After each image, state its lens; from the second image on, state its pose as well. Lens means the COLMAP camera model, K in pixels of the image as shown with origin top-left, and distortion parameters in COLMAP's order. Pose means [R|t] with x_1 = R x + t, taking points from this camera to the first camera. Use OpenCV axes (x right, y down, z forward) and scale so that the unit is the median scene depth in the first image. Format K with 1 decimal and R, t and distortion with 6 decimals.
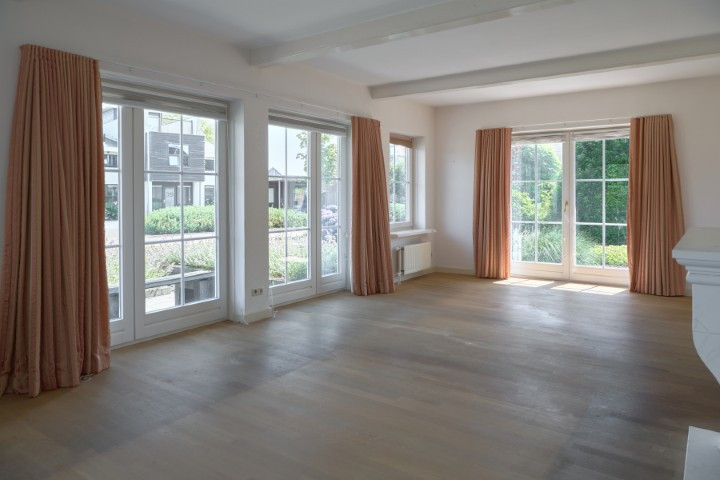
lens RADIAL K [[496.0, 0, 362.7], [0, 496.0, 210.5], [0, 0, 1]] dist [-0.004938, -0.002484]
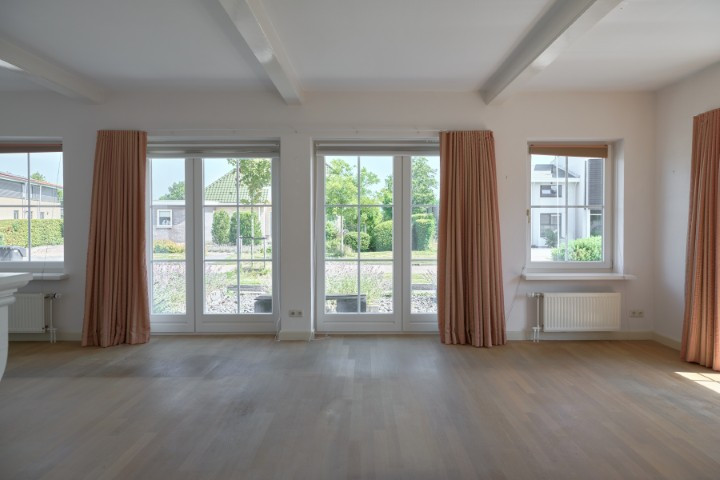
lens RADIAL K [[498.9, 0, 363.4], [0, 498.9, 226.8], [0, 0, 1]] dist [-0.002768, -0.001744]
pose [[0.578864, 0.006159, -0.815401, 0.604764], [-0.026427, 0.999588, -0.011210, -0.012530], [0.814996, 0.028038, 0.578788, 0.393753]]
